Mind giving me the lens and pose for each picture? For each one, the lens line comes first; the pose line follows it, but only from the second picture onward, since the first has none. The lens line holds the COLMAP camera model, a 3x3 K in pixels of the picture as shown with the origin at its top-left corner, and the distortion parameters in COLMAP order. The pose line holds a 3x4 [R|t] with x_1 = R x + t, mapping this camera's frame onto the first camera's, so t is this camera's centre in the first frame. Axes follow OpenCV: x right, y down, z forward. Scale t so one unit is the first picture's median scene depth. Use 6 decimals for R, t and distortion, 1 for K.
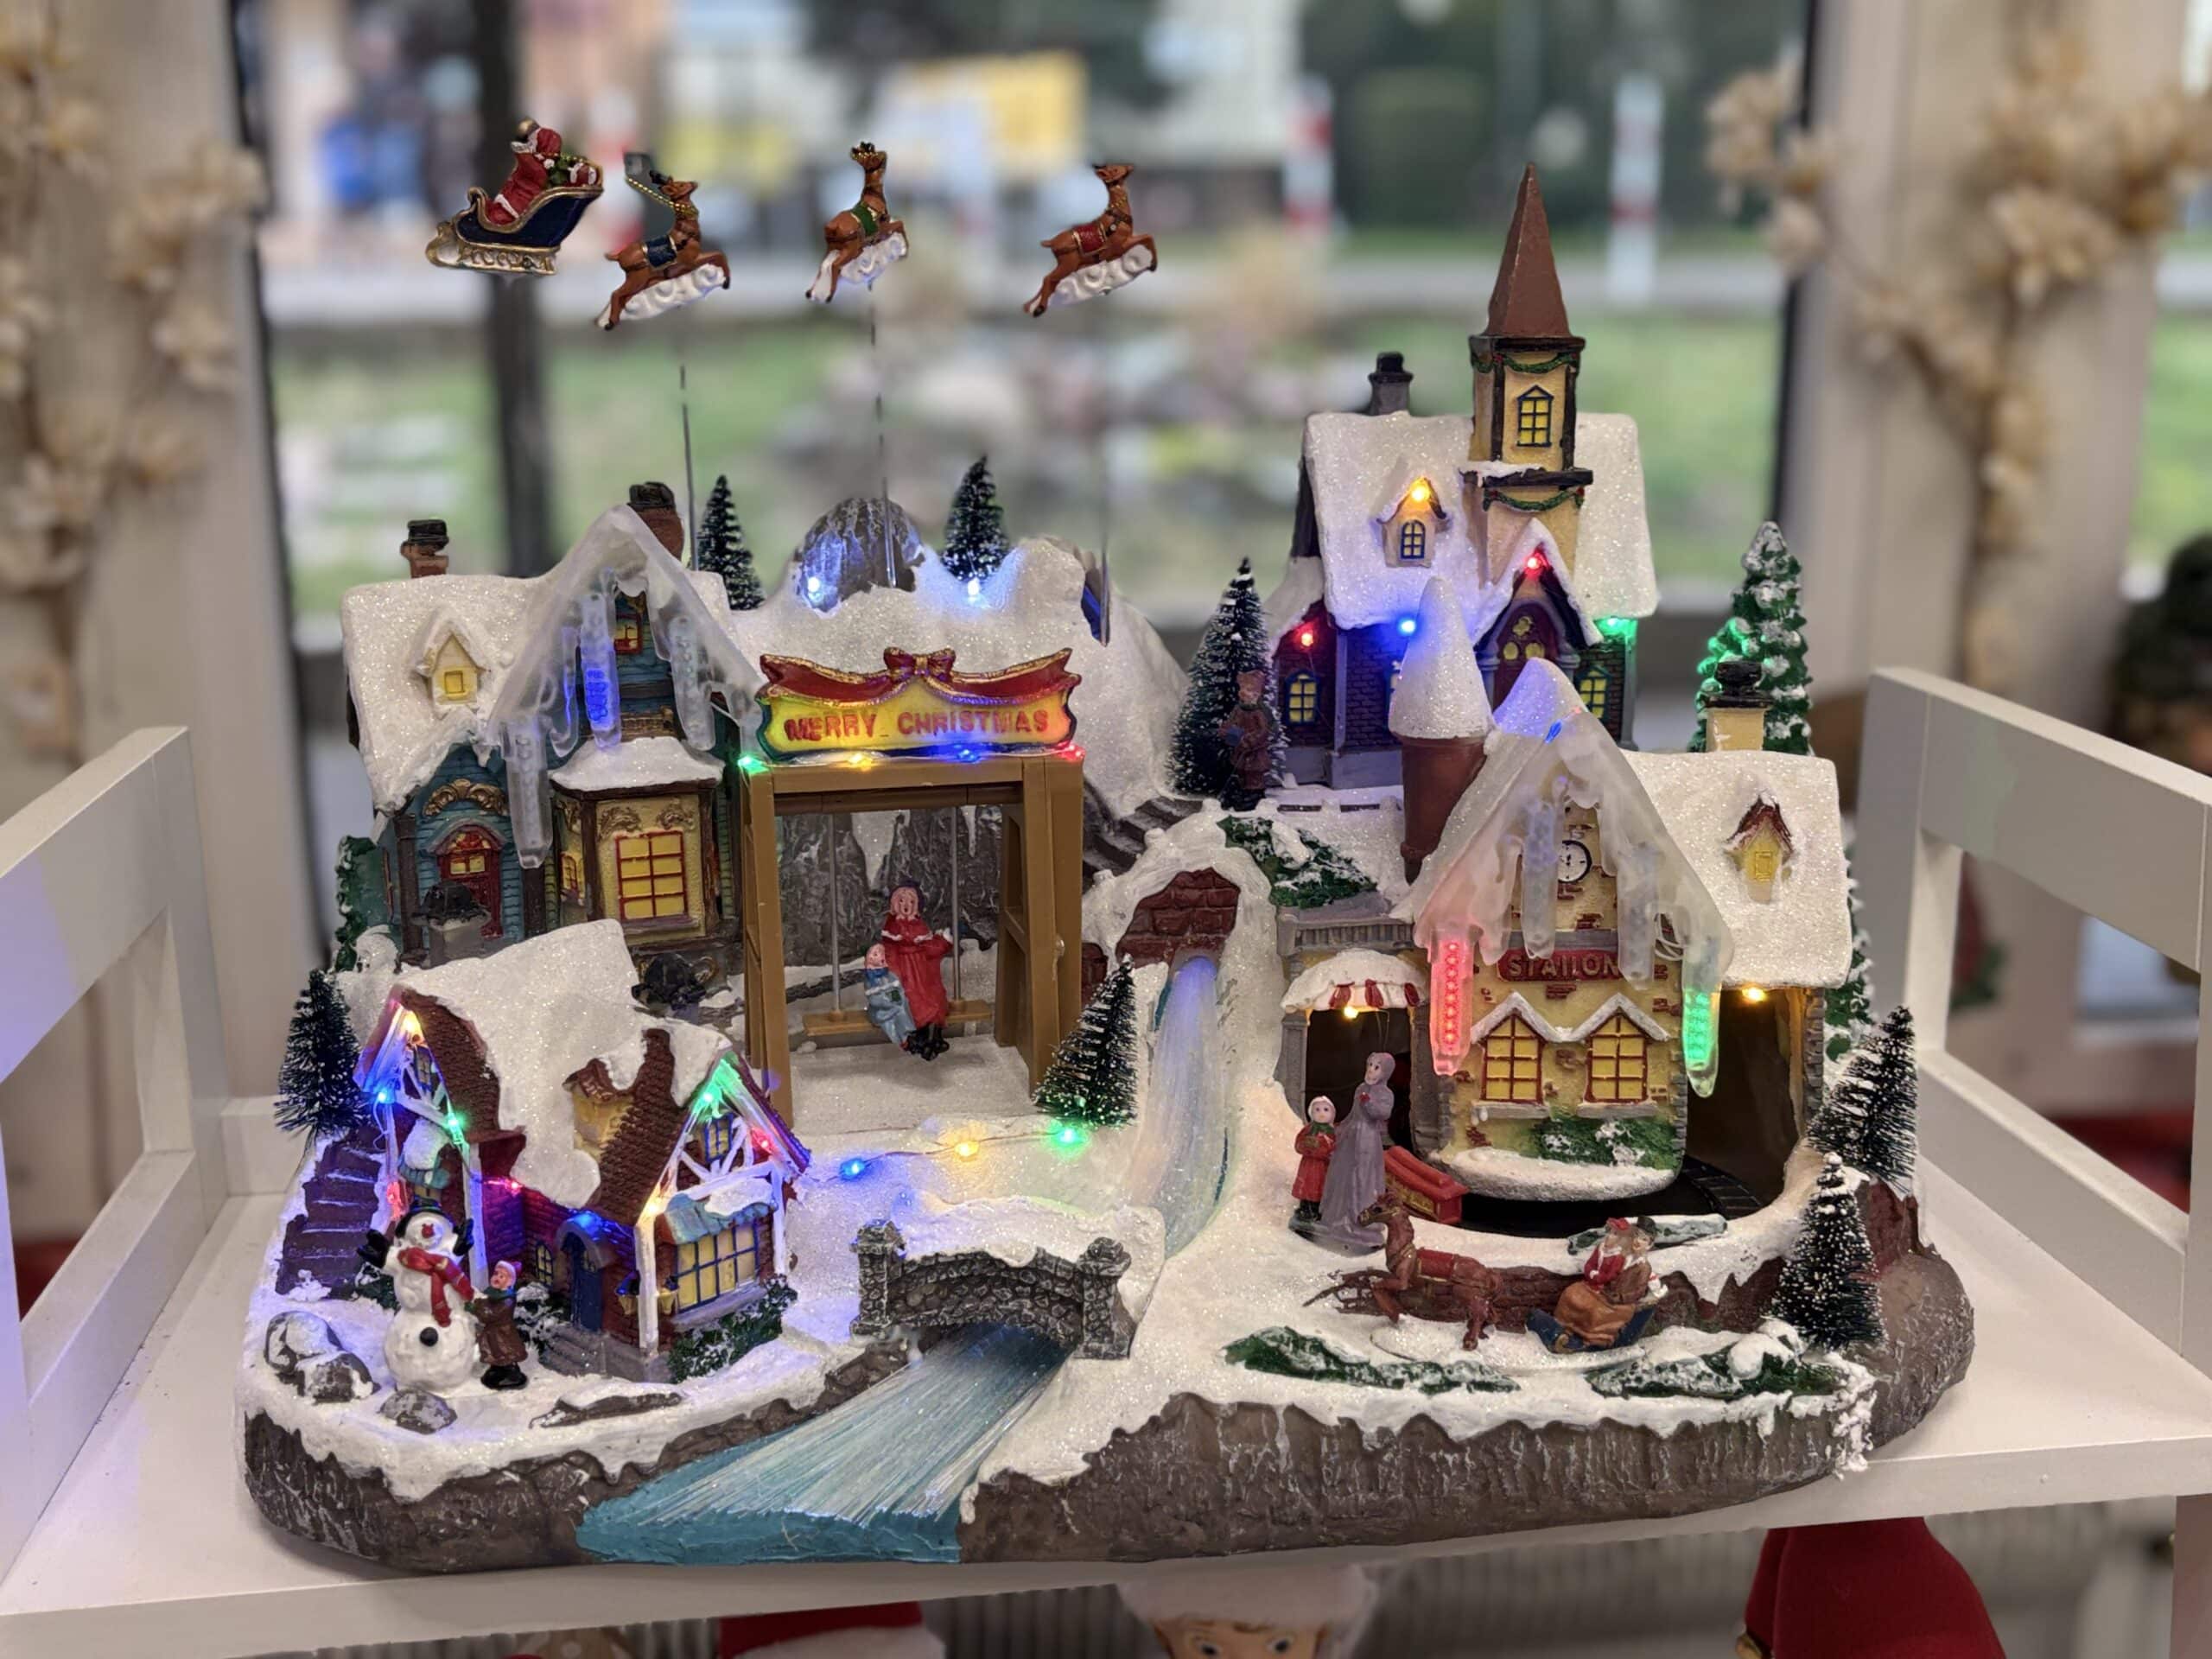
lens RADIAL K [[2256.8, 0, 1068.8], [0, 2256.8, 830.0], [0, 0, 1]] dist [0.153868, -0.413422]
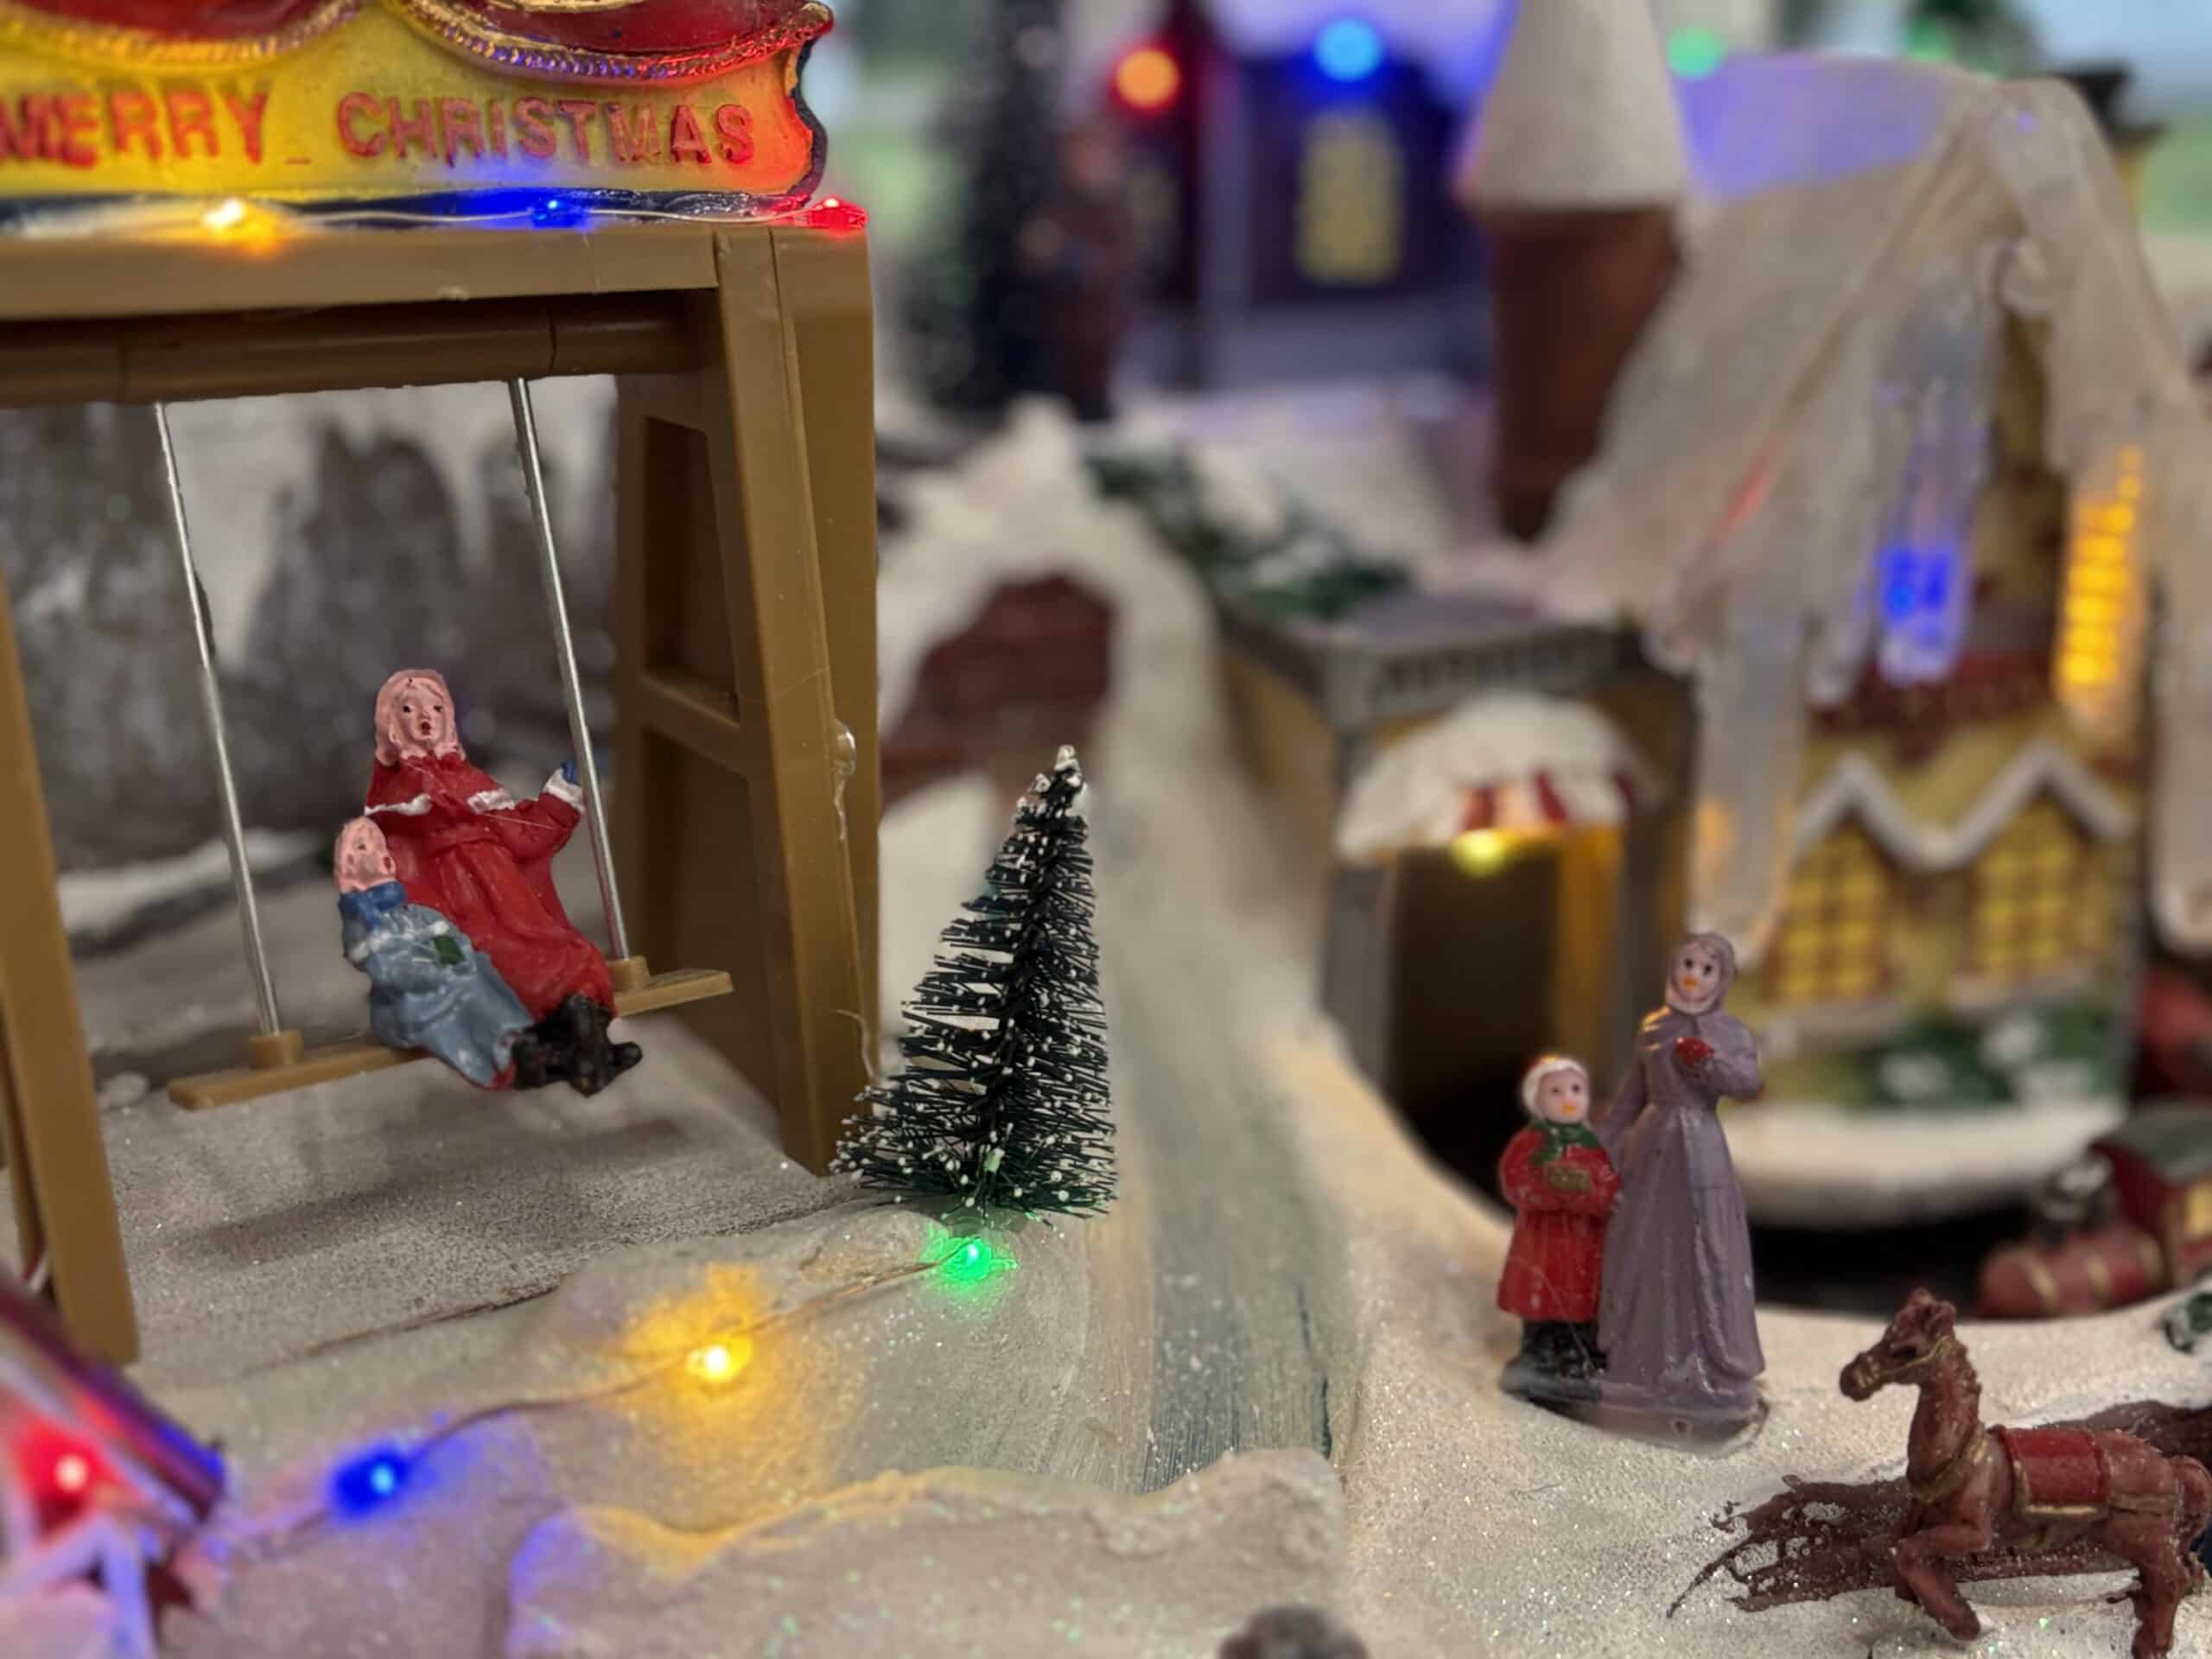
lens RADIAL K [[2334.1, 0, 1121.6], [0, 2334.1, 824.5], [0, 0, 1]] dist [0.064431, -0.253861]
pose [[0.937277, -0.098399, 0.334409, -0.089713], [0.082019, 0.994651, 0.062792, 0.042760], [-0.338799, -0.031426, 0.940334, 0.609803]]
